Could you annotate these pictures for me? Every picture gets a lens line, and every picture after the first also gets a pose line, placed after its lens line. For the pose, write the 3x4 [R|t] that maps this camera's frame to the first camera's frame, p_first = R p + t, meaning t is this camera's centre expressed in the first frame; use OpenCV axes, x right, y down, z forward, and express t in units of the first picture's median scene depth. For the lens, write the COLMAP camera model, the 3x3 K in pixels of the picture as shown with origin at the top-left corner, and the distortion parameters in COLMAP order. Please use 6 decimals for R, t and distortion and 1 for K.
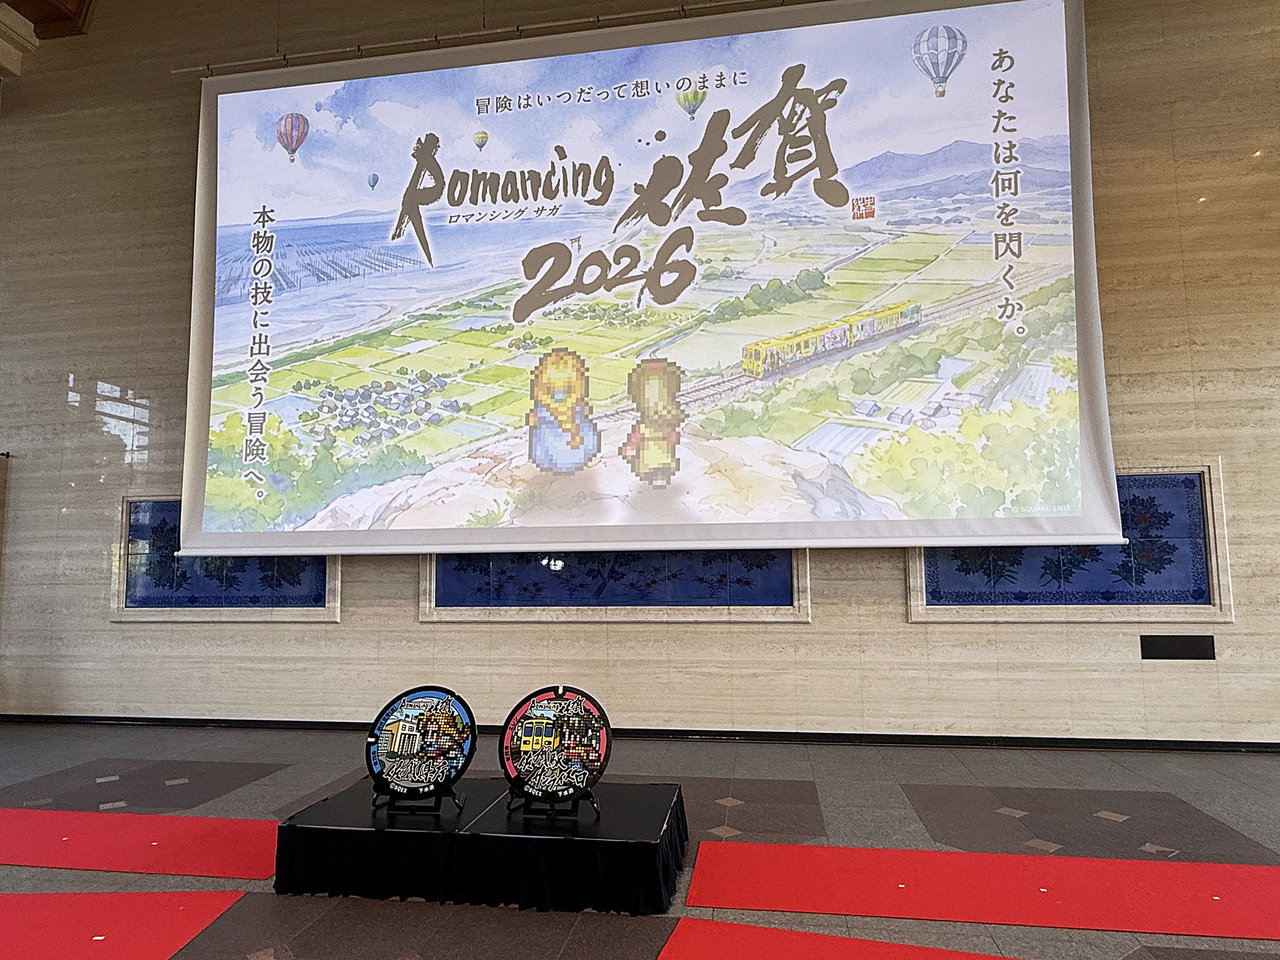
lens RADIAL K [[789.3, 0, 640.0], [0, 789.3, 480.0], [0, 0, 1]] dist [0.001919, 0.001918]
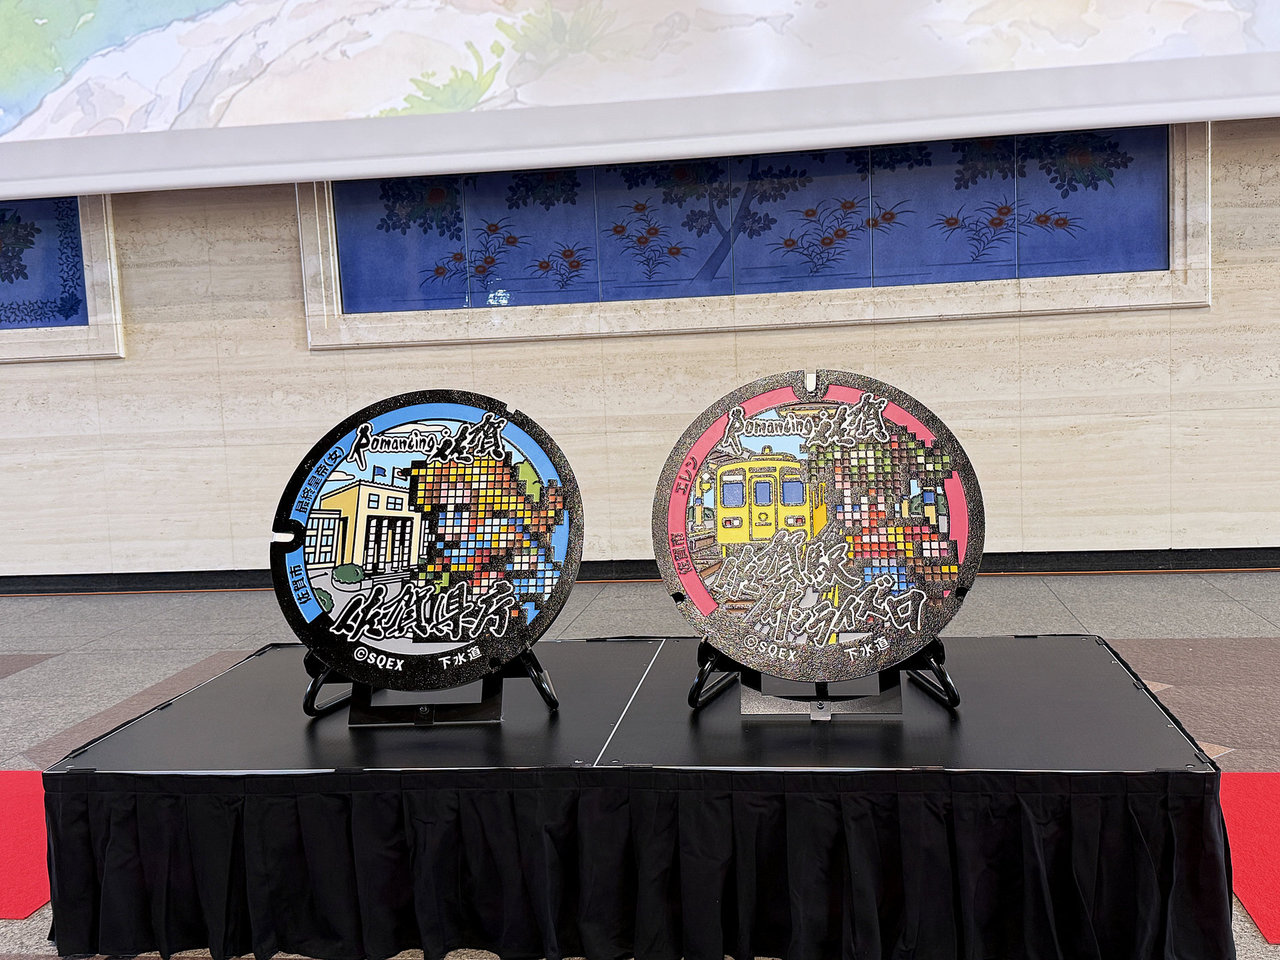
lens RADIAL K [[1328.7, 0, 640.0], [0, 1328.7, 480.0], [0, 0, 1]] dist [0.204743, -0.466702]
pose [[0.999203, -0.035673, 0.017927, -0.116440], [0.031426, 0.979713, 0.197925, 0.115976], [-0.024624, -0.197204, 0.980053, 0.250555]]
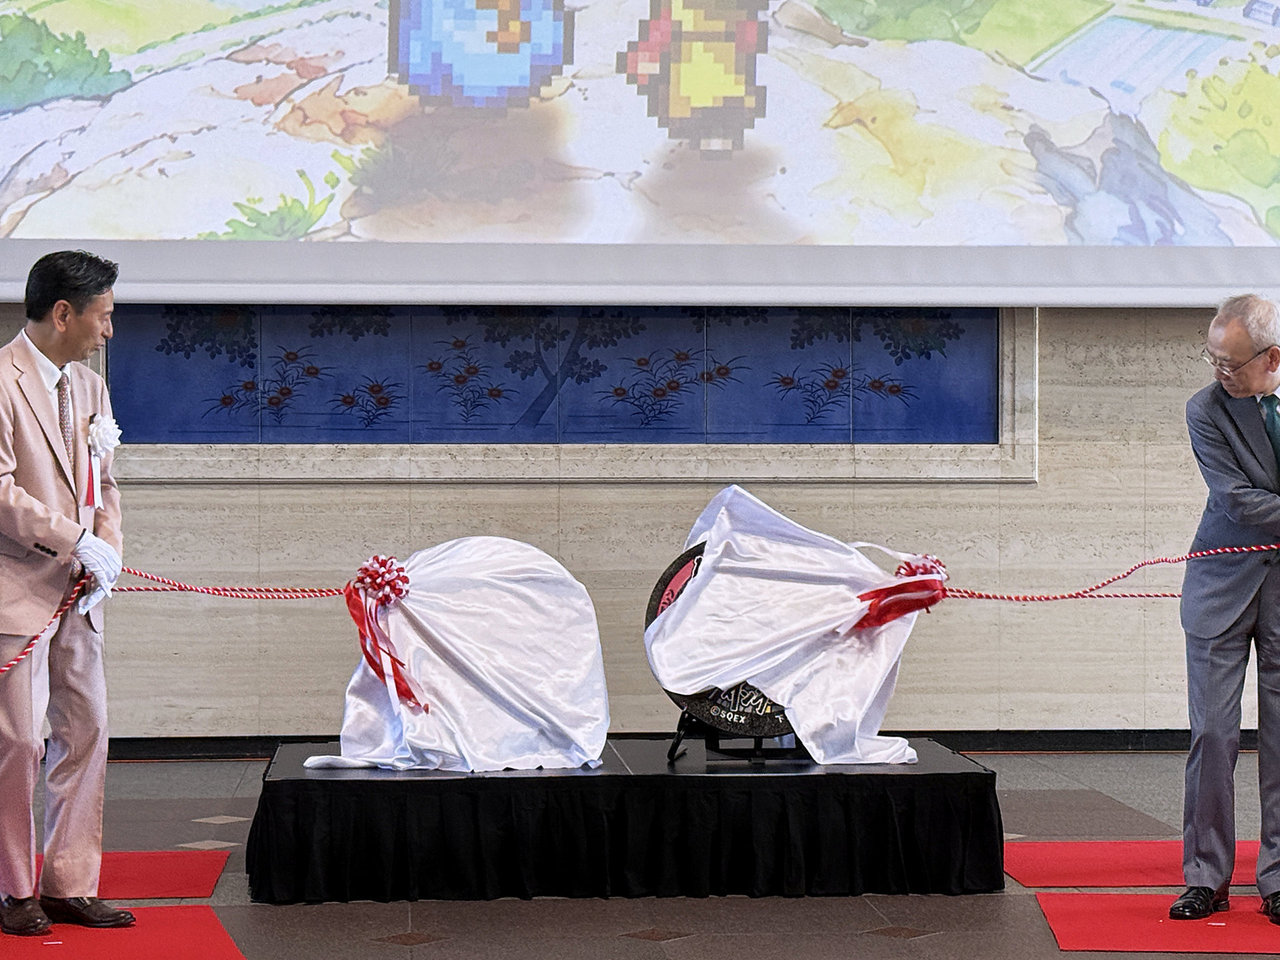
lens RADIAL K [[2931.5, 0, 640.0], [0, 2931.5, 480.0], [0, 0, 1]] dist [0.111437, 0.474414]
pose [[0.968962, 0.009271, 0.247035, -0.391506], [-0.036126, 0.993879, 0.104399, 0.019174], [-0.244555, -0.110083, 0.963366, -0.496321]]
